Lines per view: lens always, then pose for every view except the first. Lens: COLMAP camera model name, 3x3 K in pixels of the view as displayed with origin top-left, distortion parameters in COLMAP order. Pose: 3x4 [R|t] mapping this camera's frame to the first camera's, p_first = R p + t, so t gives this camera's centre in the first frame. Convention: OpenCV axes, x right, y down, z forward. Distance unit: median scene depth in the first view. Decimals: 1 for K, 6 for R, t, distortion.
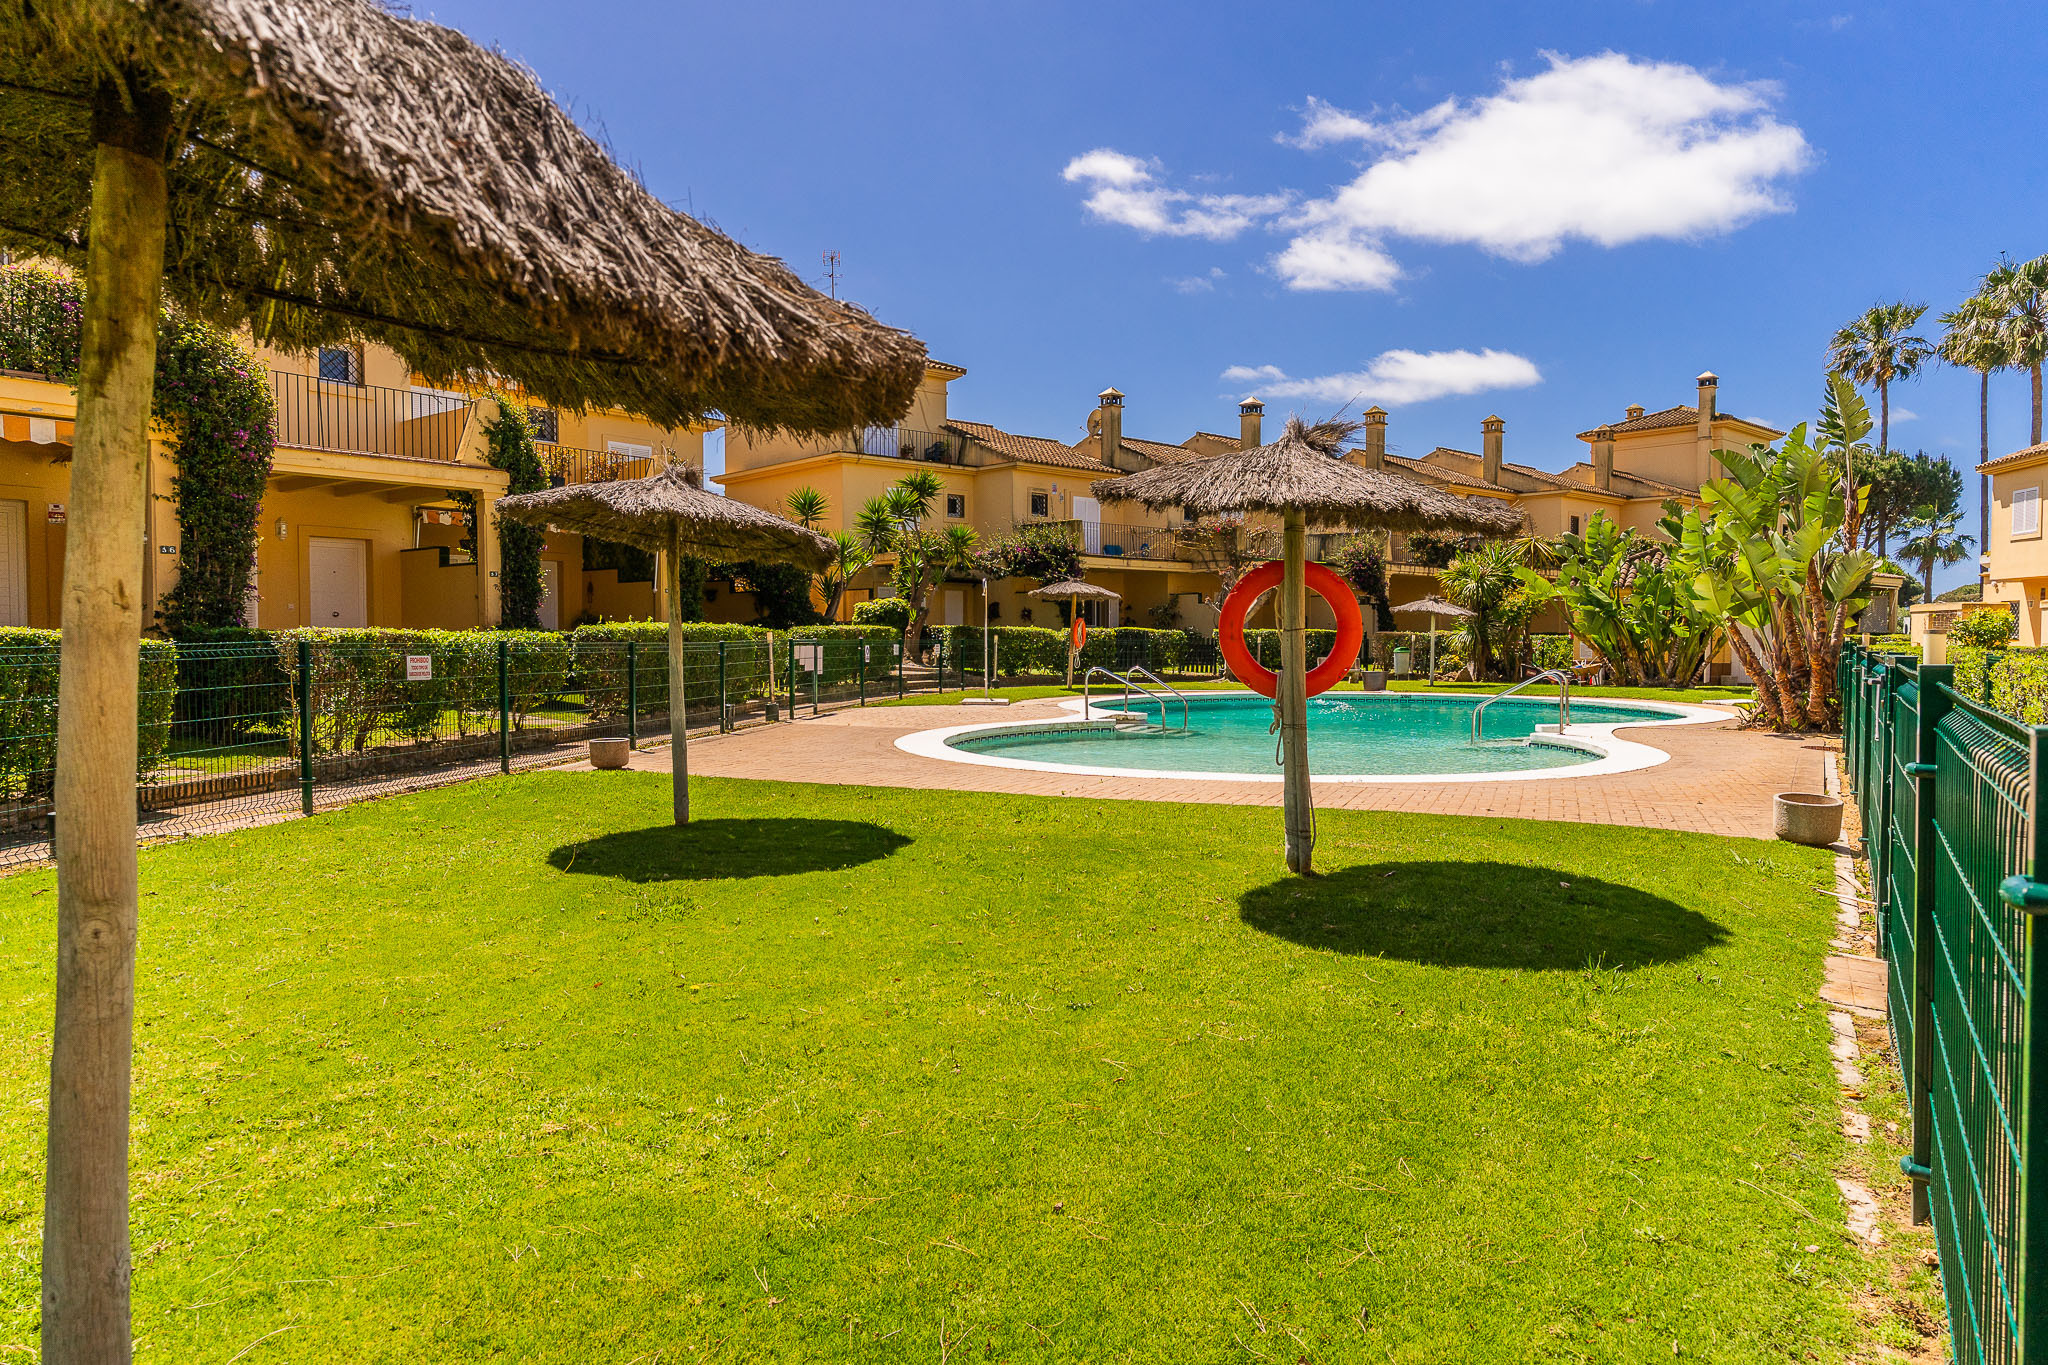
lens RADIAL K [[1249.2, 0, 1025.6], [0, 1249.2, 682.0], [0, 0, 1]] dist [-0.001350, -0.000492]
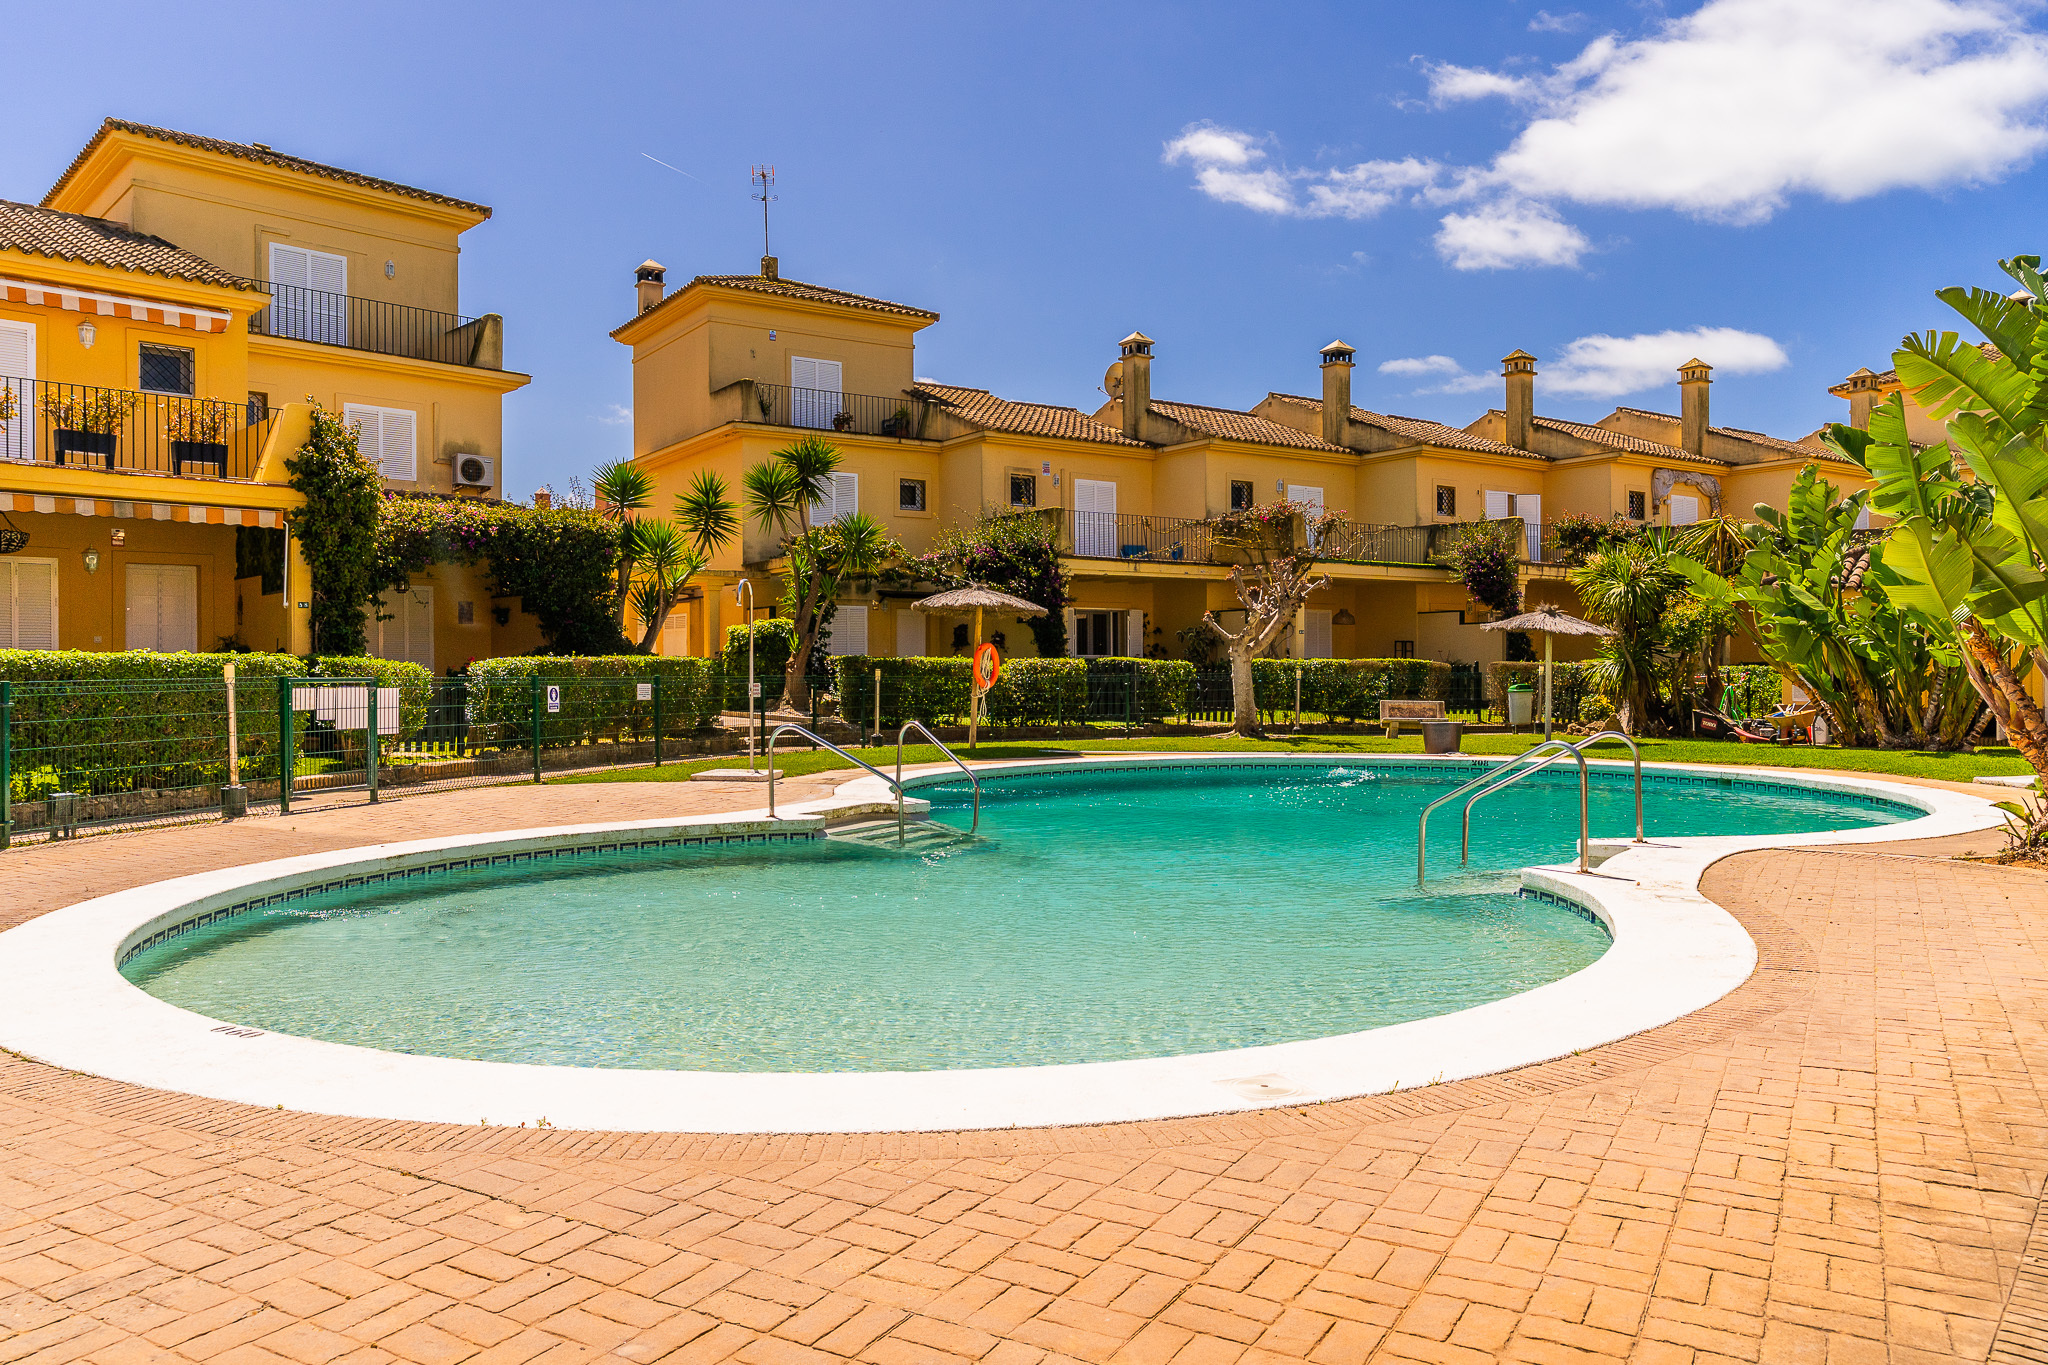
lens RADIAL K [[1422.4, 0, 1026.6], [0, 1422.4, 670.0], [0, 0, 1]] dist [-0.003422, 0.000100]
pose [[0.991773, -0.005032, -0.127907, 0.140777], [0.000224, 0.999294, -0.037576, -0.007208], [0.128006, 0.037238, 0.991074, 0.215966]]
